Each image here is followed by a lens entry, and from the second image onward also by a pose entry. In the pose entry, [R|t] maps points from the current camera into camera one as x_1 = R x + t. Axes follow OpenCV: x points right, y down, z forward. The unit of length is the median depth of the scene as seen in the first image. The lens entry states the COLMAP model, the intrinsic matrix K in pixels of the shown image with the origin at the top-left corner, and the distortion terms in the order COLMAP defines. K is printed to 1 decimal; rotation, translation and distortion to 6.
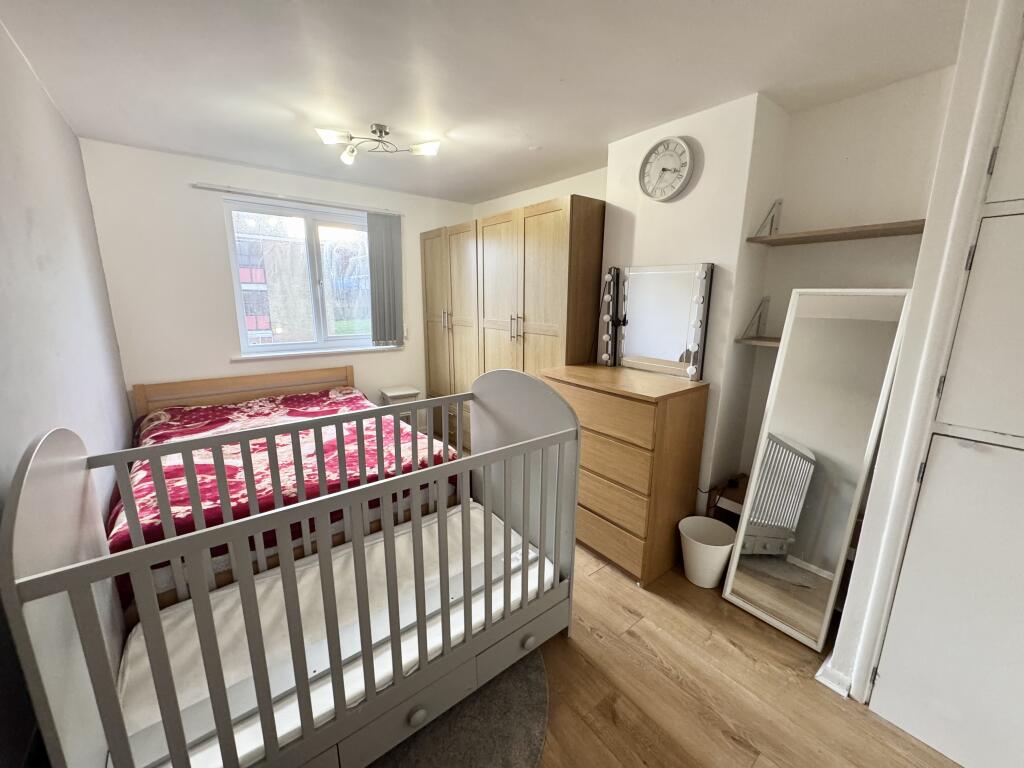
lens RADIAL K [[408.8, 0, 516.4], [0, 408.8, 382.7], [0, 0, 1]] dist [-0.001312, -0.000082]
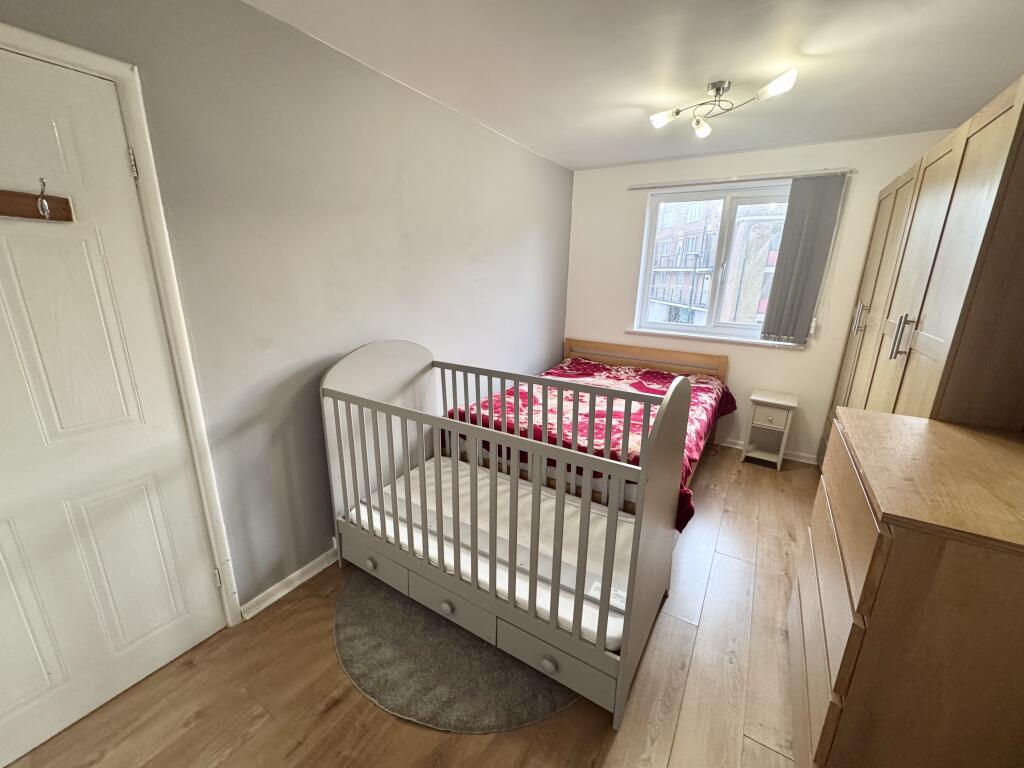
lens RADIAL K [[408.8, 0, 514.9], [0, 408.8, 384.9], [0, 0, 1]] dist [-0.001312, -0.000082]
pose [[0.334828, 0.247378, -0.909228, 0.471649], [-0.209811, 0.960272, 0.184002, -0.078962], [0.918624, 0.129157, 0.373428, 0.360521]]
